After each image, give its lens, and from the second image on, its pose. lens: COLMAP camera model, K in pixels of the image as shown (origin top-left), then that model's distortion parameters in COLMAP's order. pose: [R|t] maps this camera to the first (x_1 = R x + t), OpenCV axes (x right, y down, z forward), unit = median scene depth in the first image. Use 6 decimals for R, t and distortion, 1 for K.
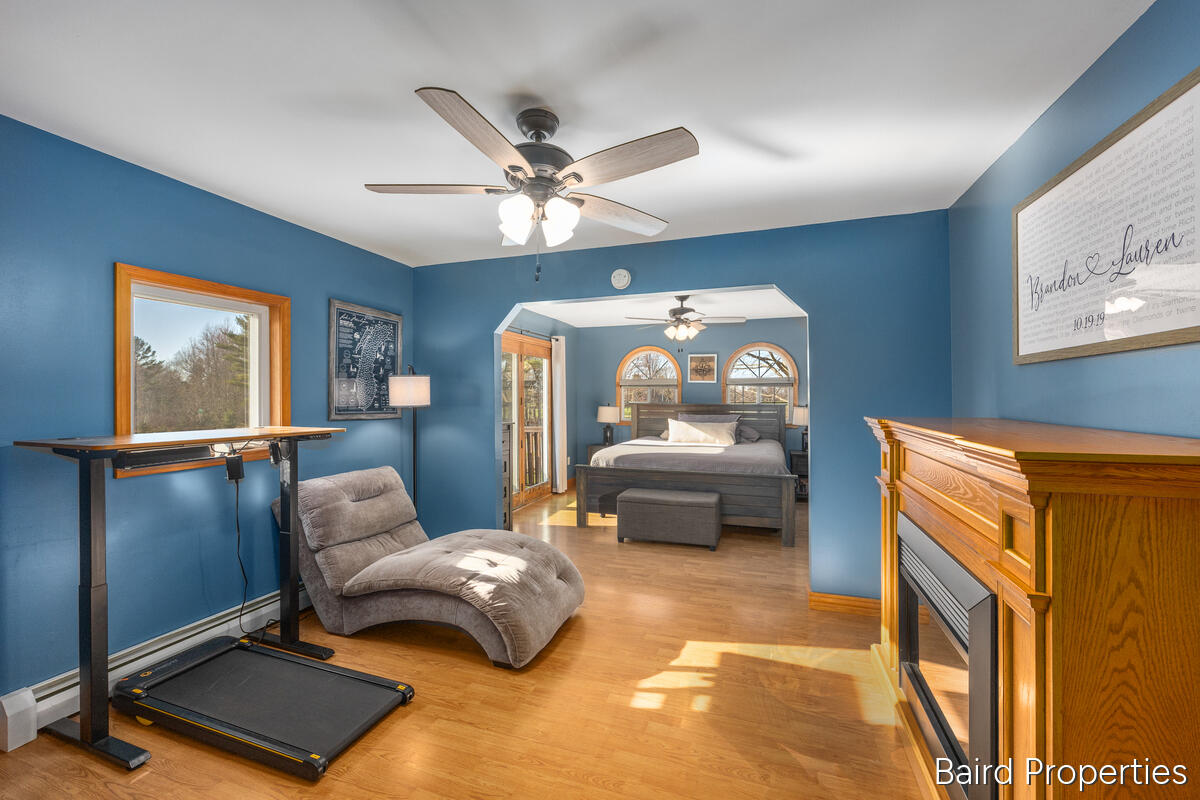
lens RADIAL K [[473.6, 0, 604.1], [0, 473.6, 398.2], [0, 0, 1]] dist [-0.009302, -0.000482]
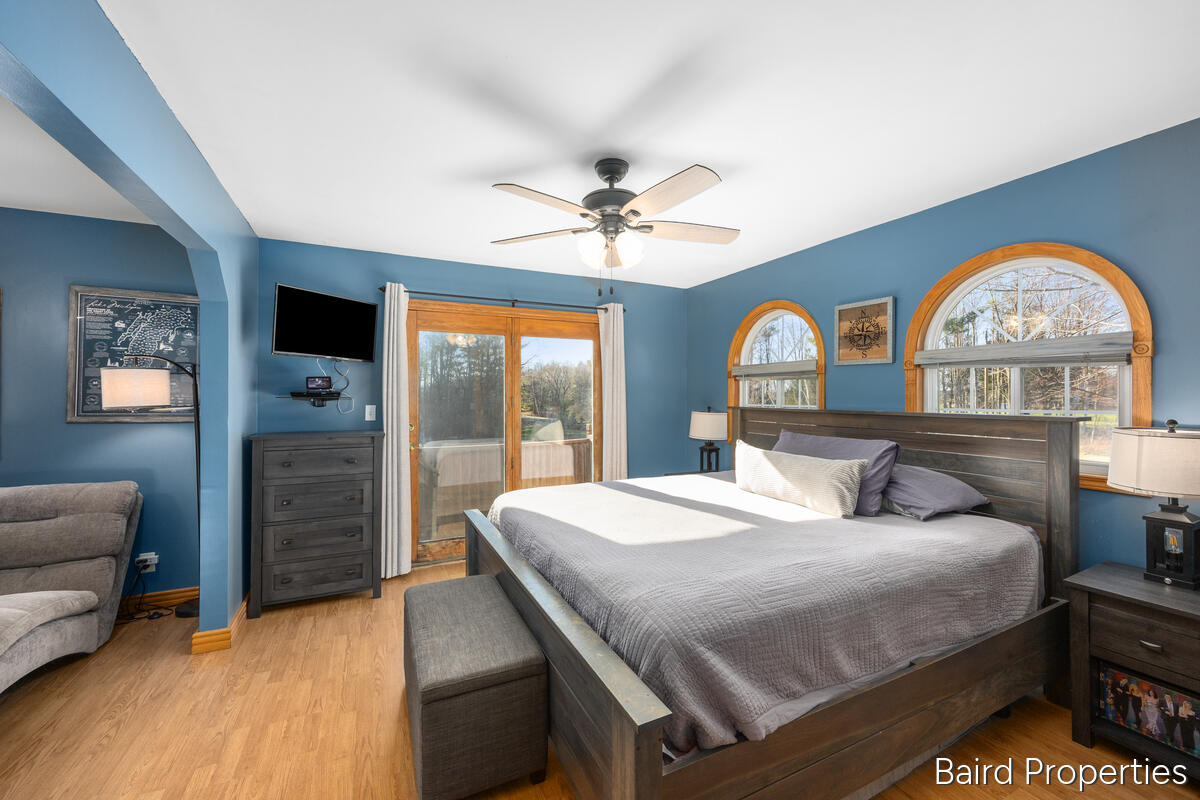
lens RADIAL K [[473.6, 0, 600.0], [0, 473.6, 397.4], [0, 0, 1]] dist [-0.009302, -0.000482]
pose [[0.711891, 0.000204, -0.702290, 0.407638], [-0.001167, 0.999999, -0.000892, -0.000344], [0.702289, 0.001455, 0.711890, 0.592119]]
